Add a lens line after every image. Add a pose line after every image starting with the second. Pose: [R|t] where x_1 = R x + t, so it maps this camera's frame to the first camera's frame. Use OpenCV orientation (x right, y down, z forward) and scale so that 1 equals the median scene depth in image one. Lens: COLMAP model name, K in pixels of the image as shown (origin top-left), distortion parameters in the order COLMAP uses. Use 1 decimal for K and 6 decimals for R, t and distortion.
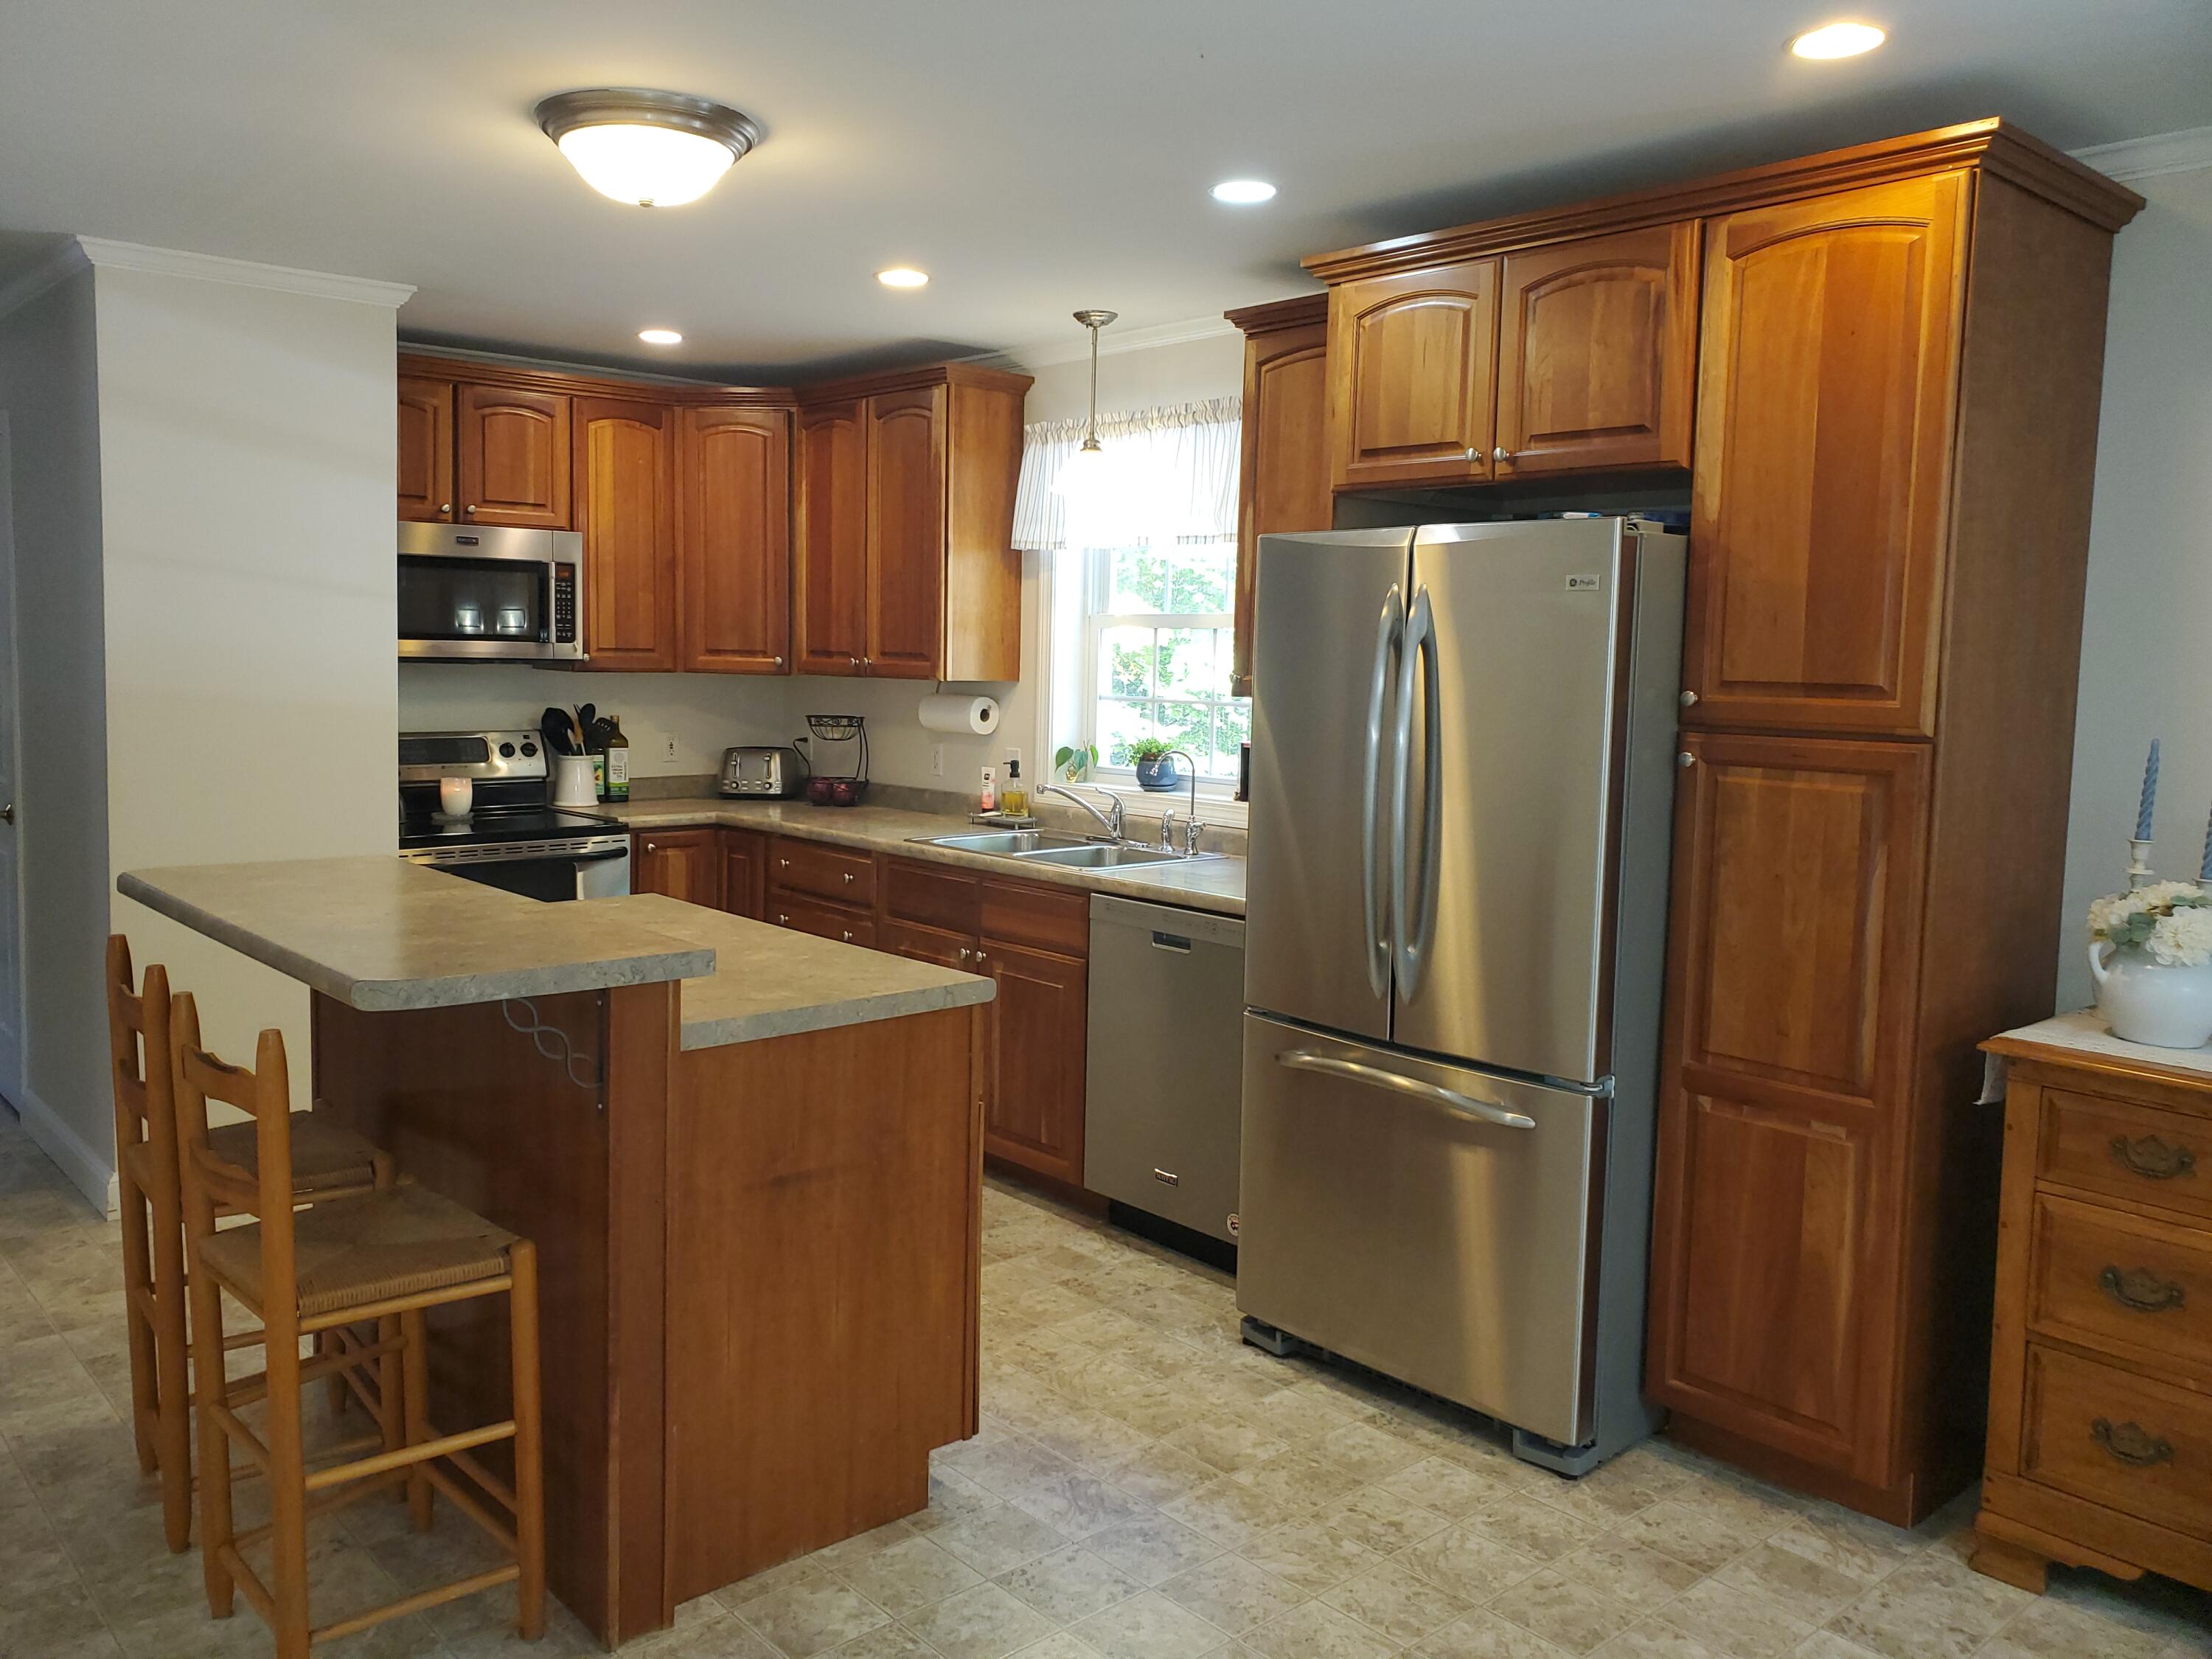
lens RADIAL K [[1821.7, 0, 1105.8], [0, 1821.7, 809.4], [0, 0, 1]] dist [0.123508, -0.231357]
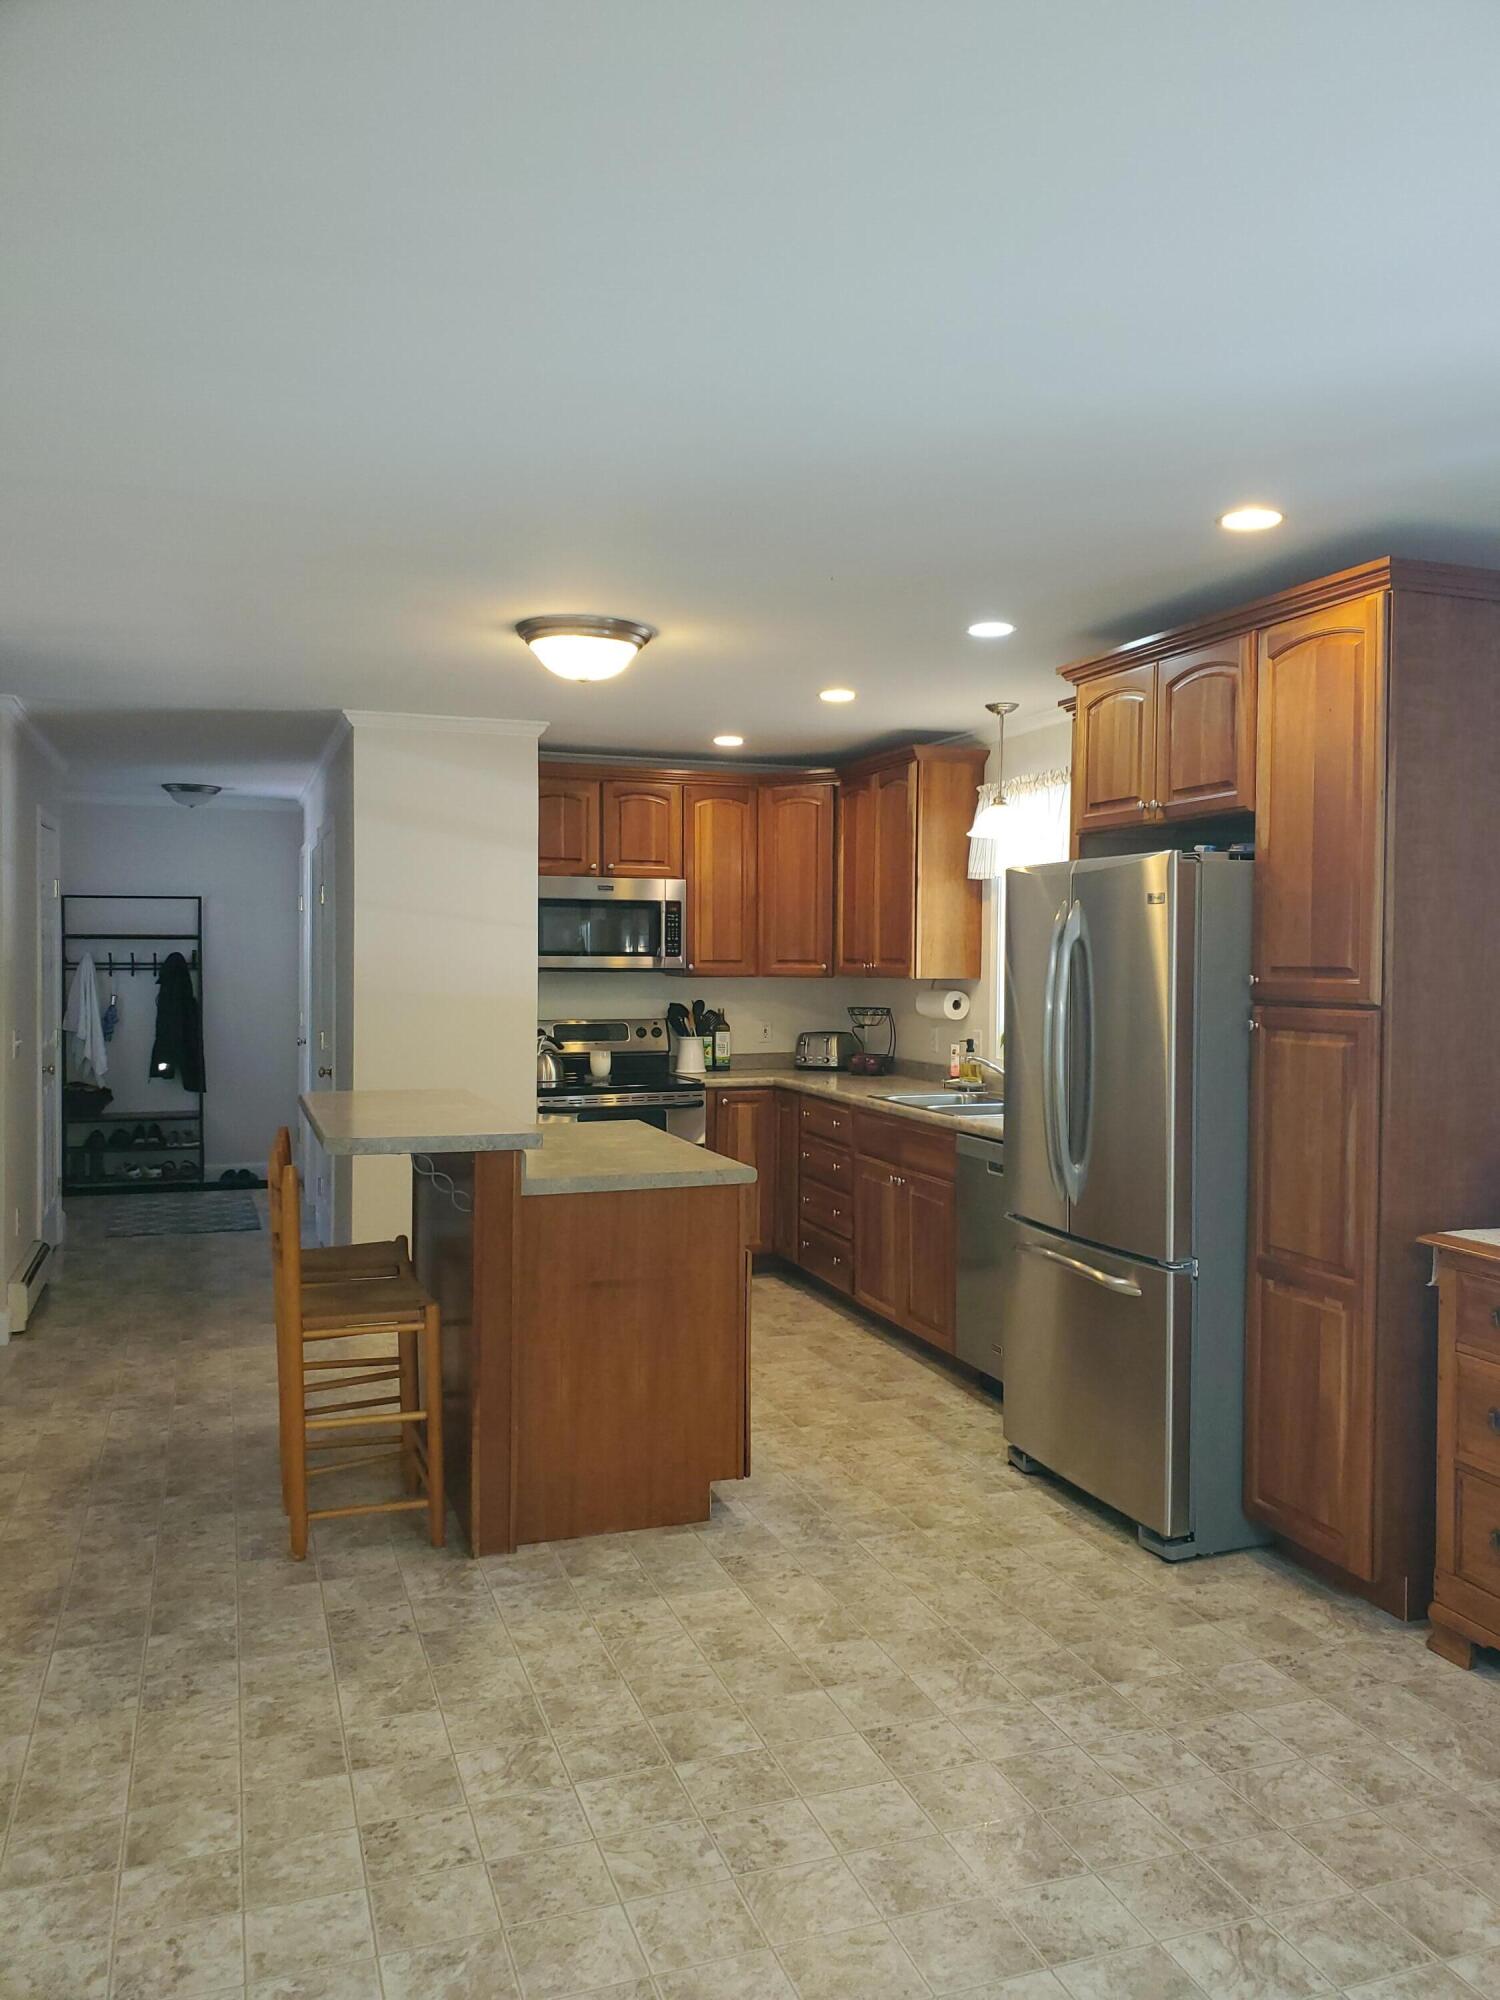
lens RADIAL K [[1611.6, 0, 752.8], [0, 1611.6, 993.6], [0, 0, 1]] dist [0.233006, -0.552715]
pose [[0.929512, -0.007125, -0.368724, 0.375866], [-0.018367, 0.997678, -0.065580, 0.031615], [0.368335, 0.067730, 0.927223, -0.224003]]
